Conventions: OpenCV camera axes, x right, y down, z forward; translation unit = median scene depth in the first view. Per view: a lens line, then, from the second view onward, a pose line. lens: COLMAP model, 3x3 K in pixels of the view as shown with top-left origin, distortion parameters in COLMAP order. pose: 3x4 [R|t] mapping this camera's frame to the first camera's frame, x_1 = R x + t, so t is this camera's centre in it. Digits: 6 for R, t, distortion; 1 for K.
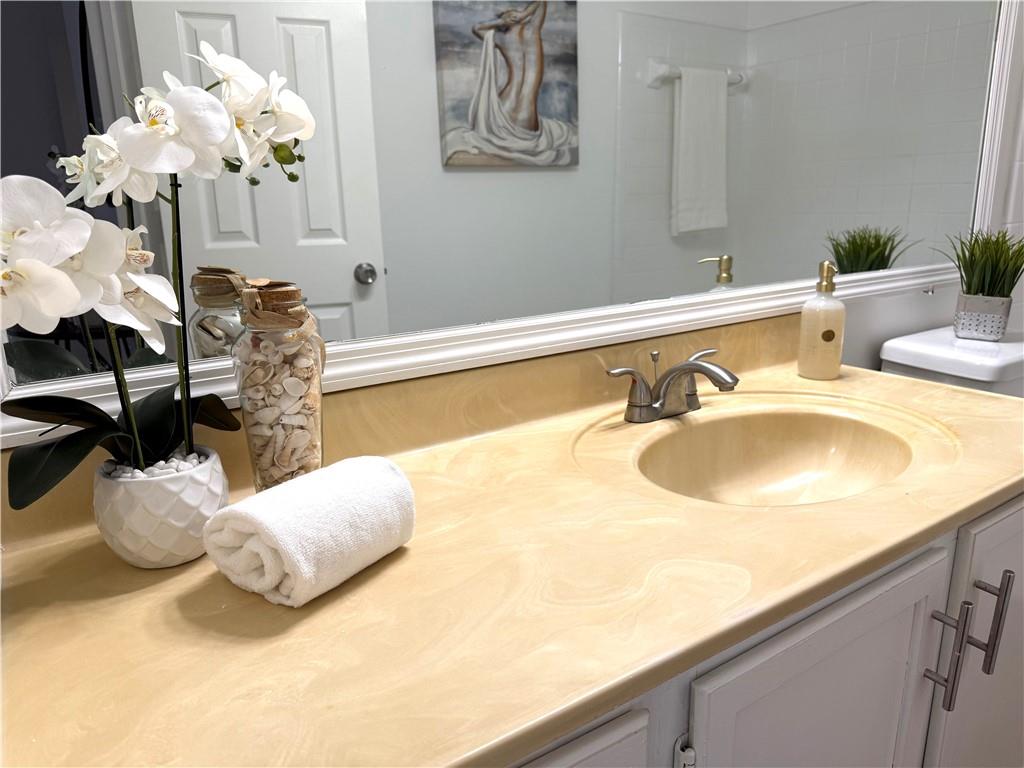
lens RADIAL K [[734.5, 0, 528.4], [0, 734.5, 385.1], [0, 0, 1]] dist [0.053939, -0.103419]
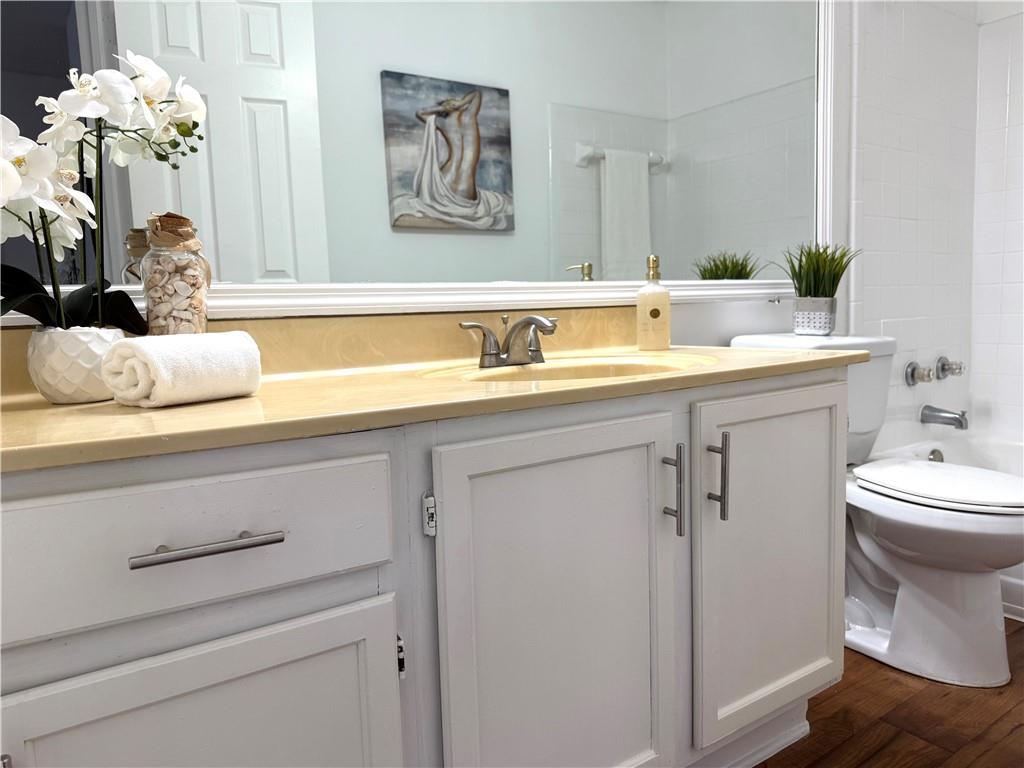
lens RADIAL K [[718.3, 0, 519.7], [0, 718.3, 390.1], [0, 0, 1]] dist [0.110115, -0.155329]
pose [[0.999923, -0.010347, -0.006850, 0.091263], [0.009364, 0.991382, -0.130669, 0.107182], [0.008143, 0.130595, 0.991402, -0.092624]]
